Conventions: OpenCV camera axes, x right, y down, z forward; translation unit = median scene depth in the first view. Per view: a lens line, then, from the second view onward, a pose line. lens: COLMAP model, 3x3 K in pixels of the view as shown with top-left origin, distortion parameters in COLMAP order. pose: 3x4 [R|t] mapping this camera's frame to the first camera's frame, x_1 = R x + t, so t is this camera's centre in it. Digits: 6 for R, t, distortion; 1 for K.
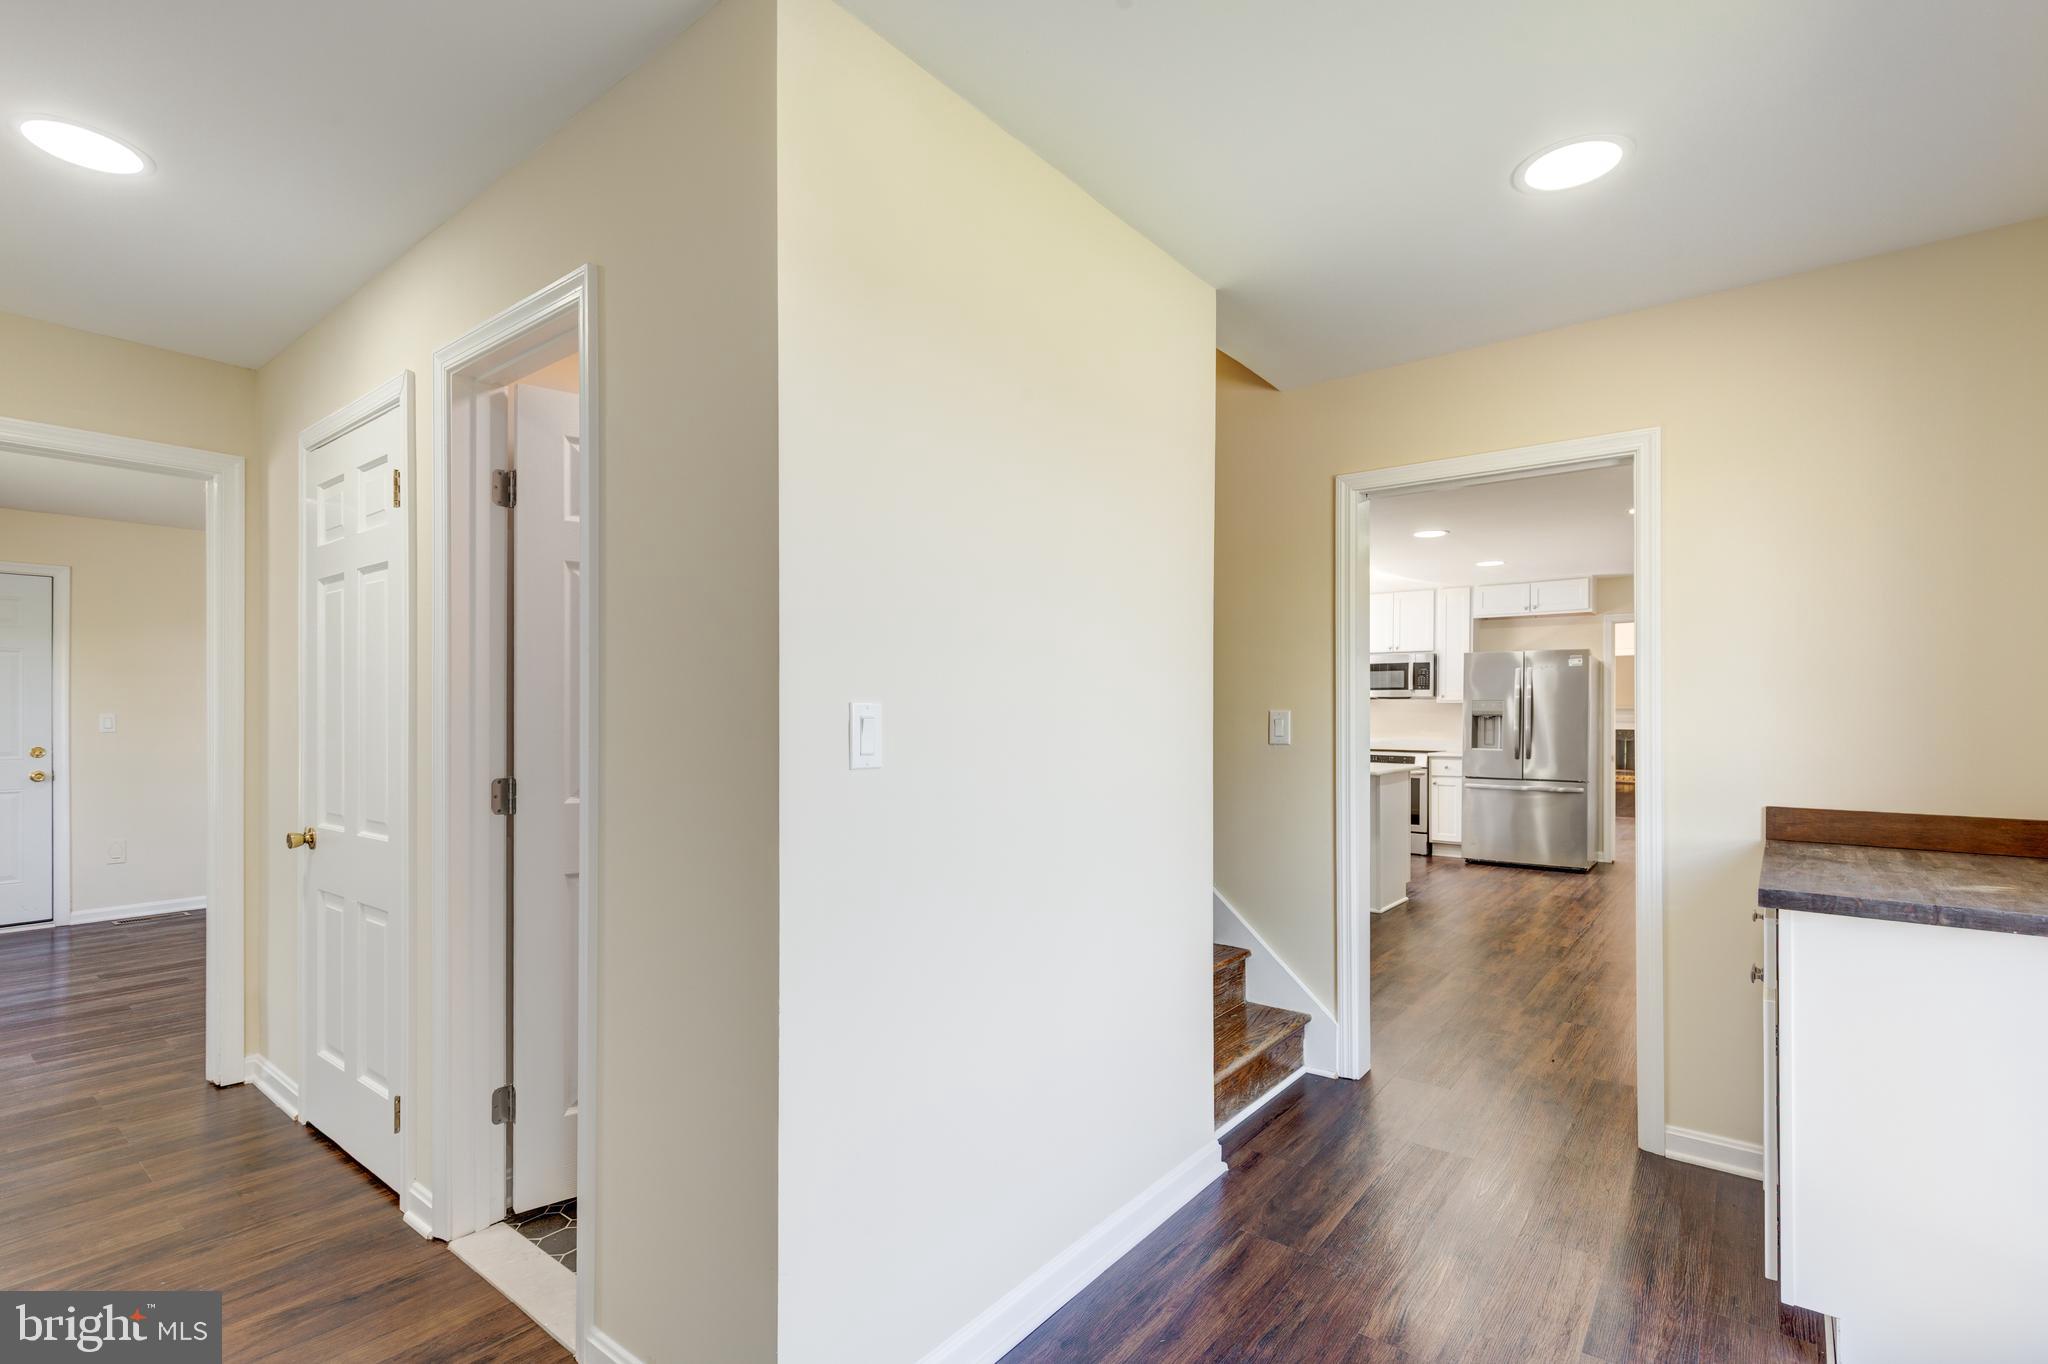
lens RADIAL K [[938.7, 0, 1008.9], [0, 938.7, 706.2], [0, 0, 1]] dist [0.001757, 0.000372]
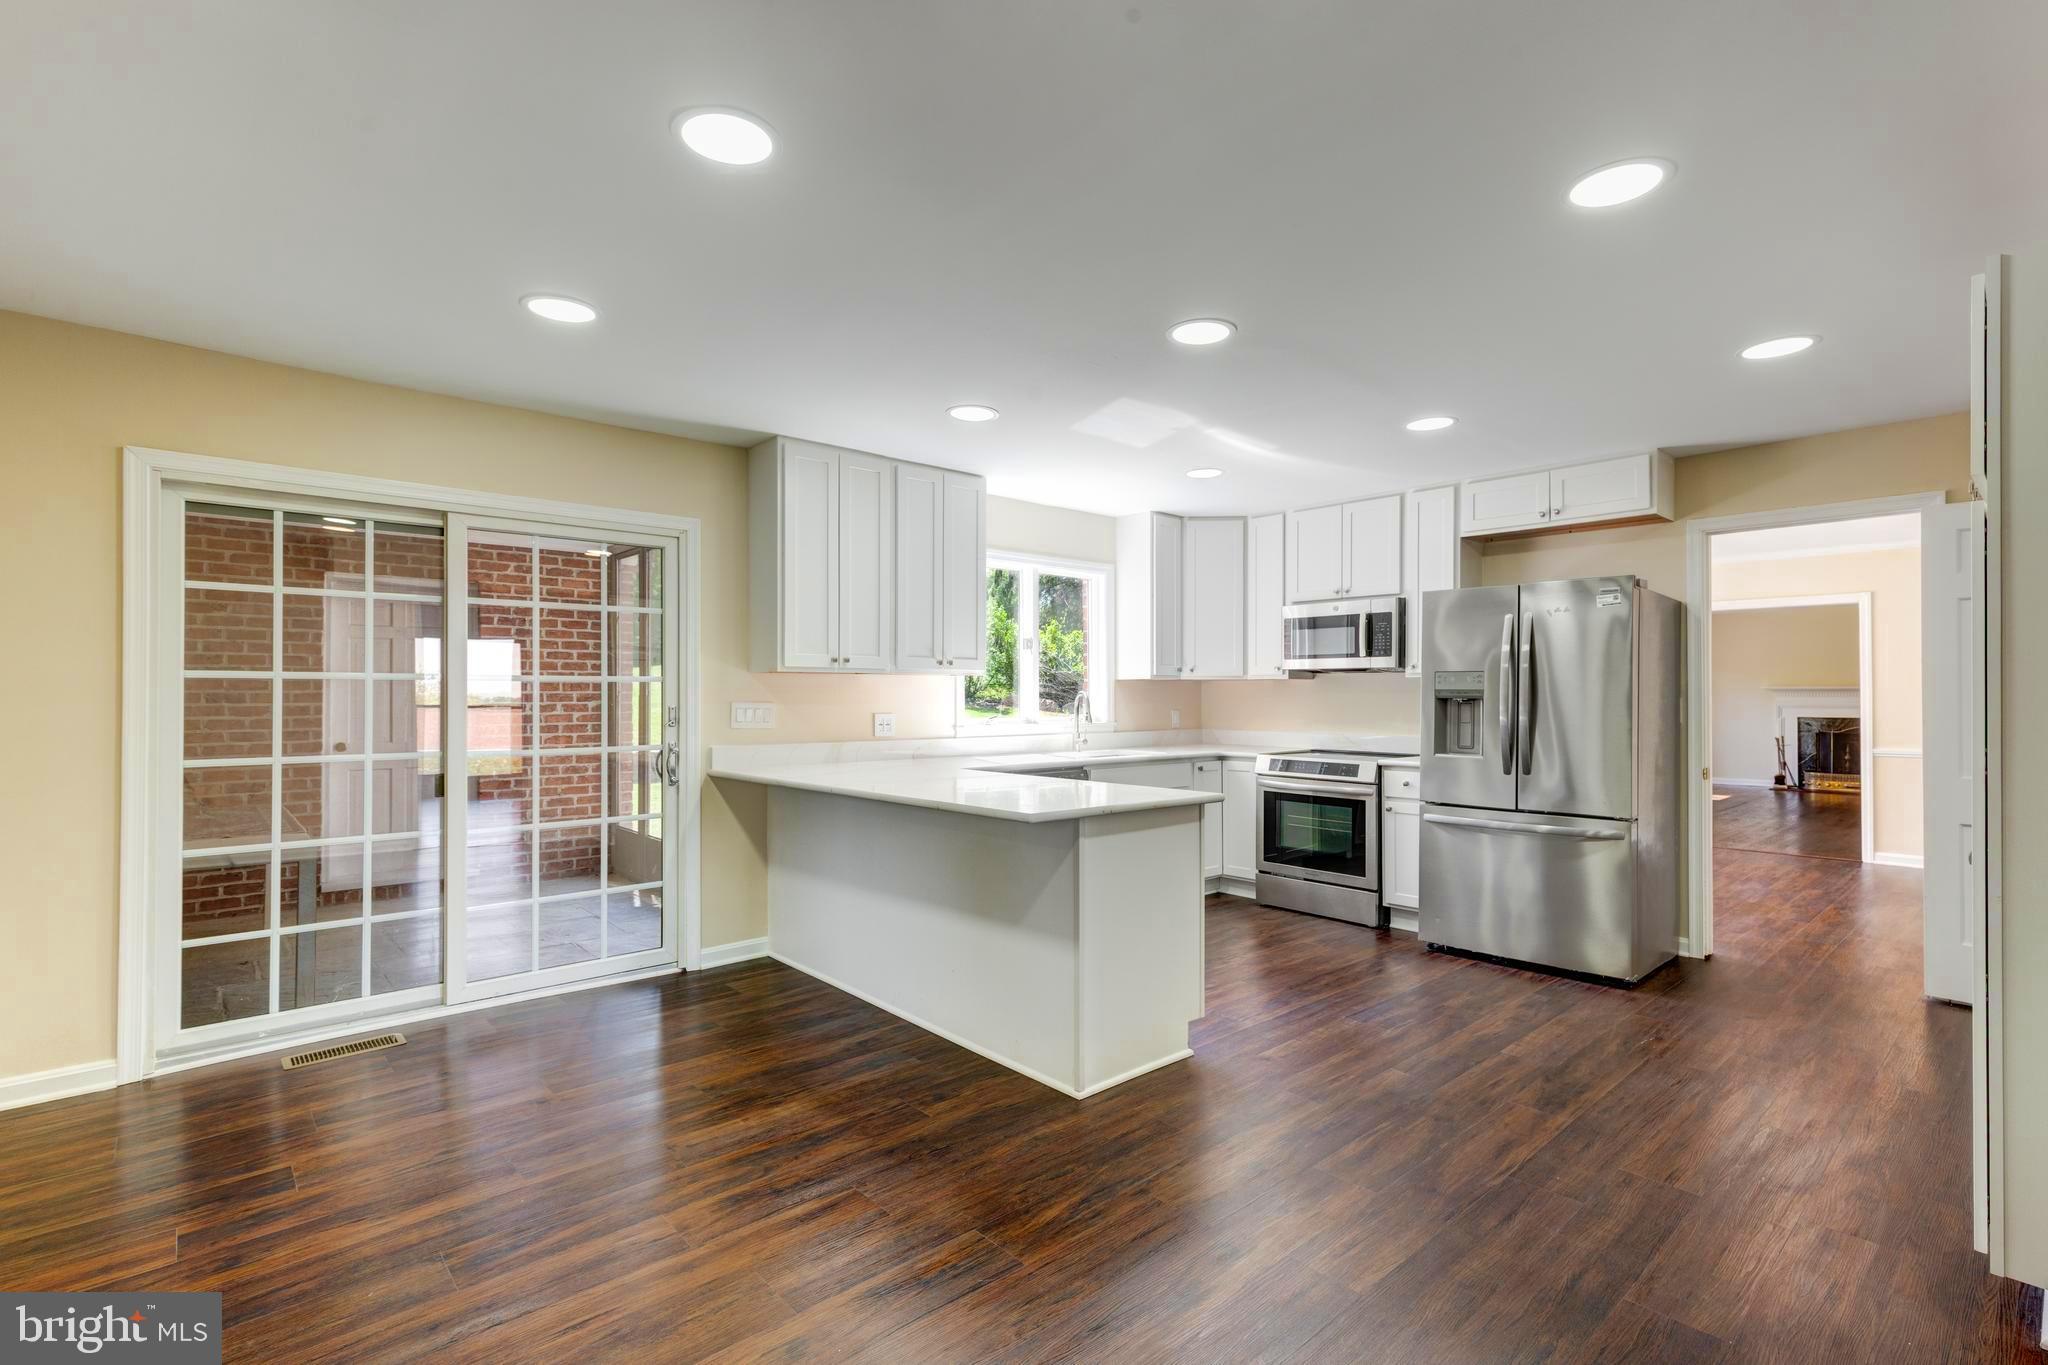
lens RADIAL K [[929.9, 0, 1017.7], [0, 929.9, 681.2], [0, 0, 1]] dist [0.001429, 0.000191]
pose [[0.984847, -0.004400, -0.173369, 0.320271], [0.002895, 0.999956, -0.008935, 0.003606], [0.173400, 0.008298, 0.984816, 0.363712]]
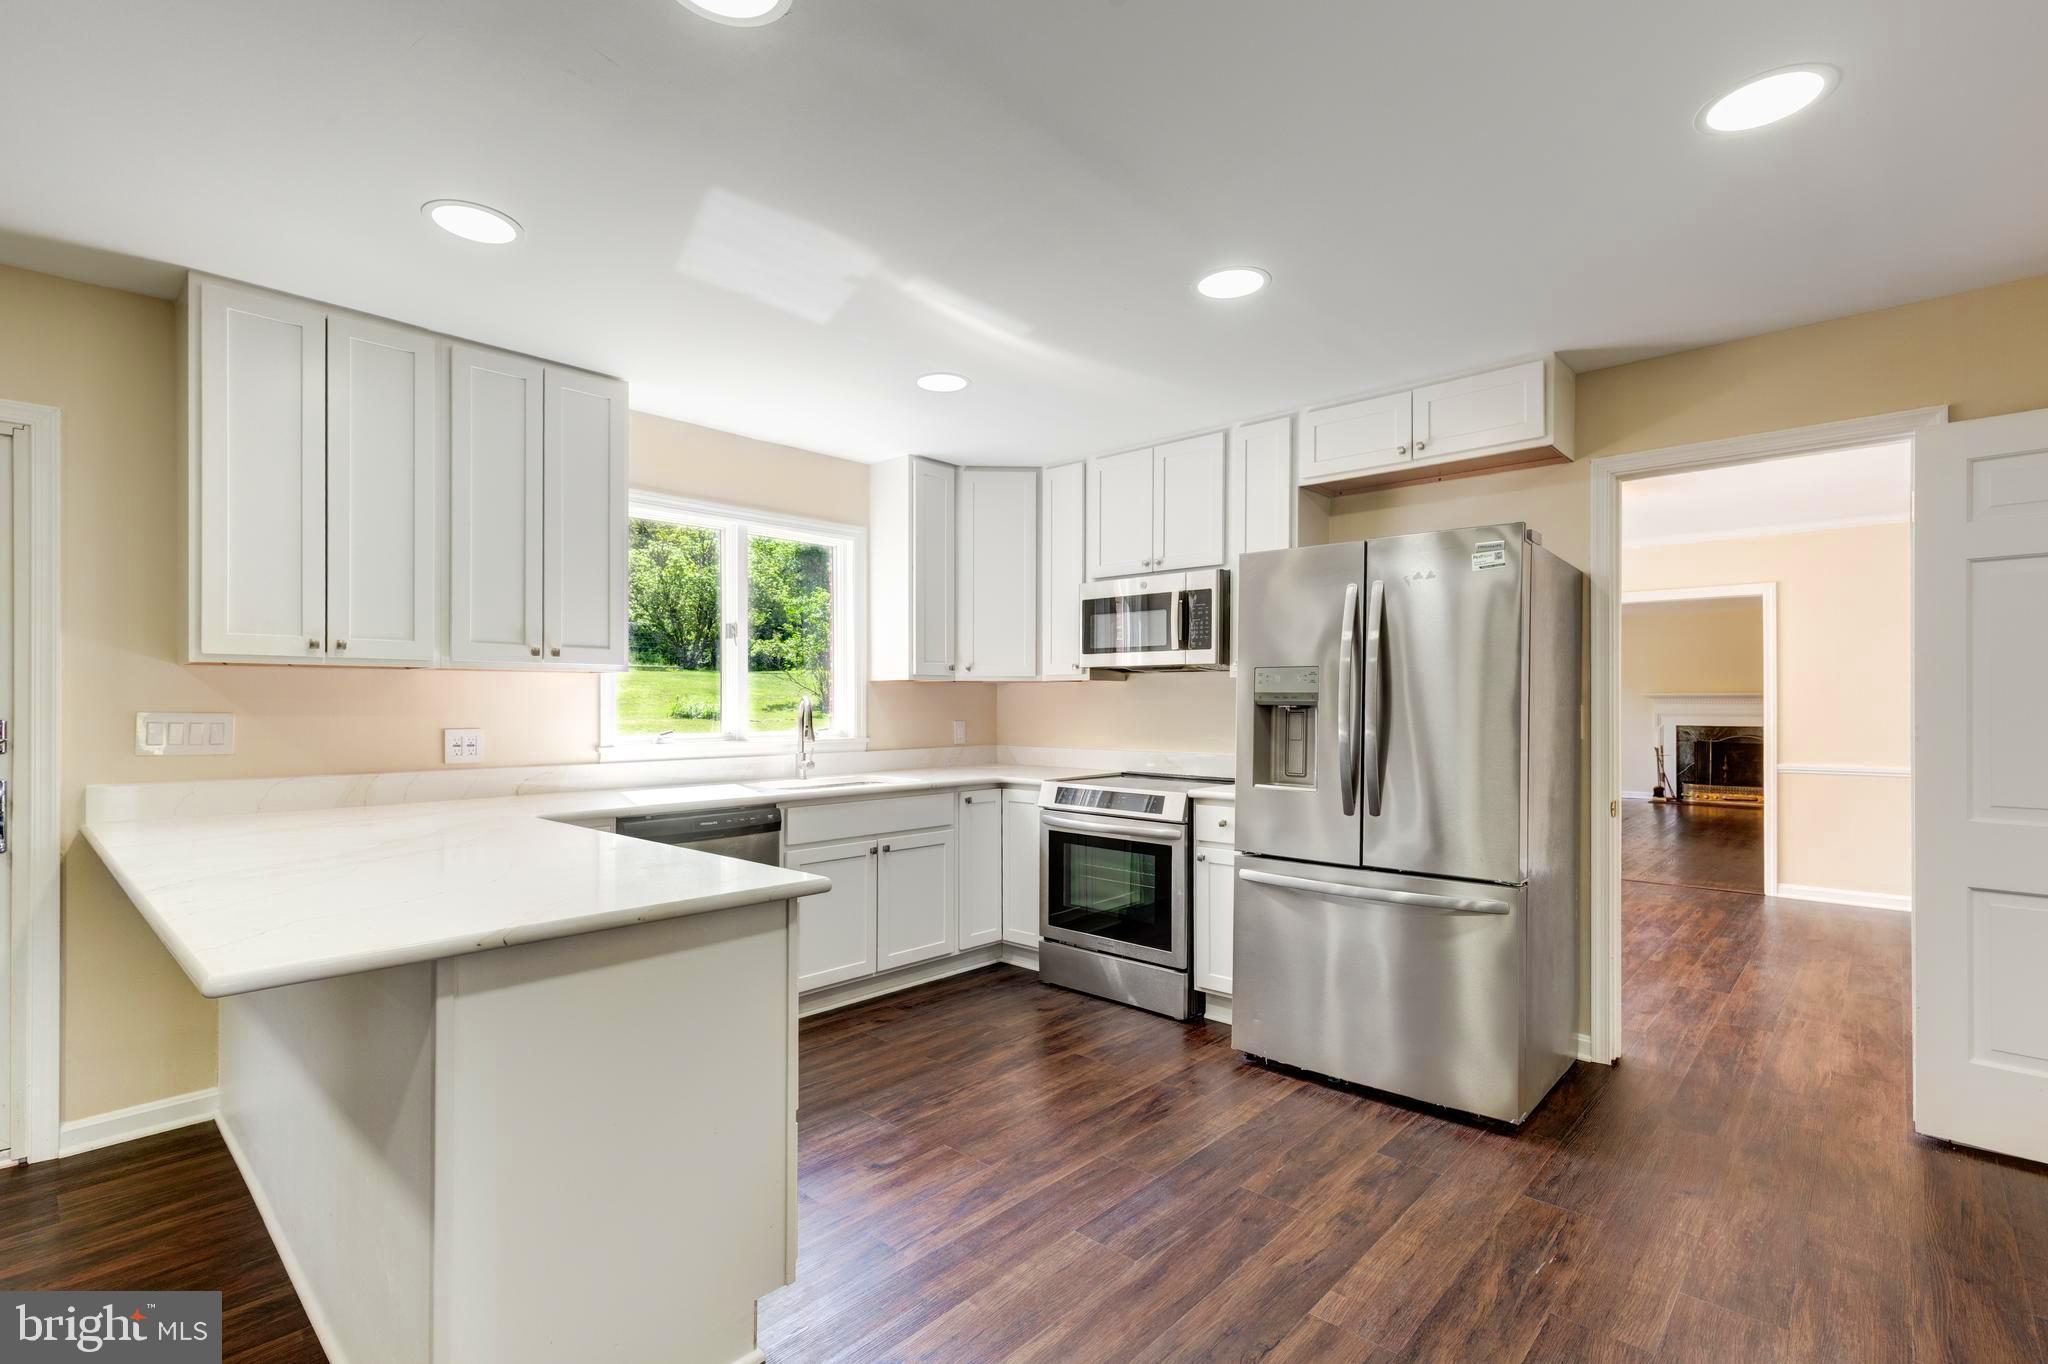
lens RADIAL K [[929.7, 0, 1022.8], [0, 929.7, 694.7], [0, 0, 1]] dist [0.000935, 0.000211]
pose [[0.997382, -0.003107, -0.072252, 0.399942], [0.002904, 0.999992, -0.002923, 0.006018], [0.072260, 0.002705, 0.997382, 0.556461]]
